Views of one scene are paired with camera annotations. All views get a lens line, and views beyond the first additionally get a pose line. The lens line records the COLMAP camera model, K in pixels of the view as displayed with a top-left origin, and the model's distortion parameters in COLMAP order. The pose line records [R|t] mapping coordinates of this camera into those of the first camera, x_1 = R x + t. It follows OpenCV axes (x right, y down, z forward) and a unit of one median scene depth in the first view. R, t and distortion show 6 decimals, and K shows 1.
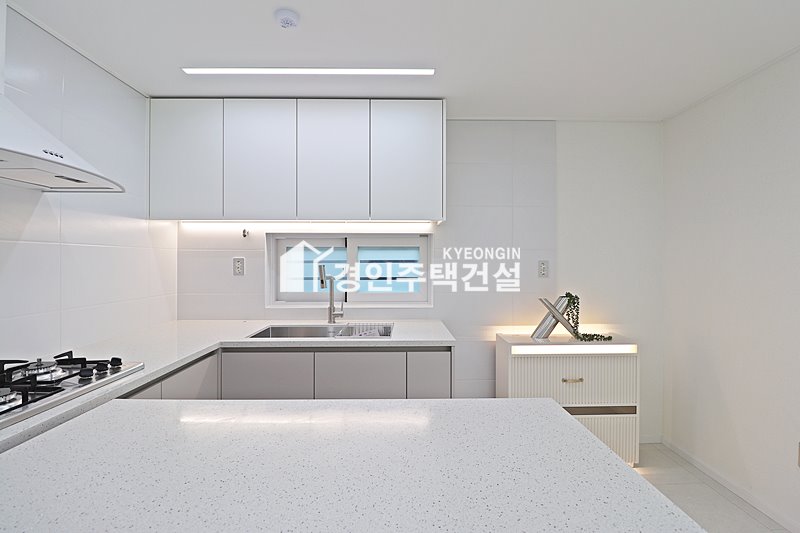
lens RADIAL K [[368.9, 0, 403.8], [0, 368.9, 260.0], [0, 0, 1]] dist [-0.001857, -0.012229]
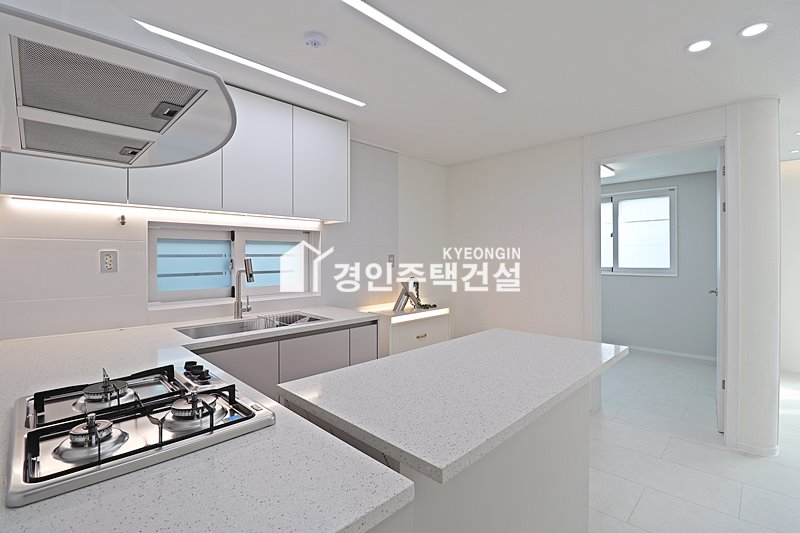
lens RADIAL K [[368.9, 0, 403.8], [0, 368.9, 260.0], [0, 0, 1]] dist [-0.001857, -0.012229]
pose [[0.716812, -0.007181, 0.697229, -0.564274], [-0.003261, 0.999901, 0.013651, 0.001561], [-0.697259, -0.012059, 0.716718, -0.005072]]
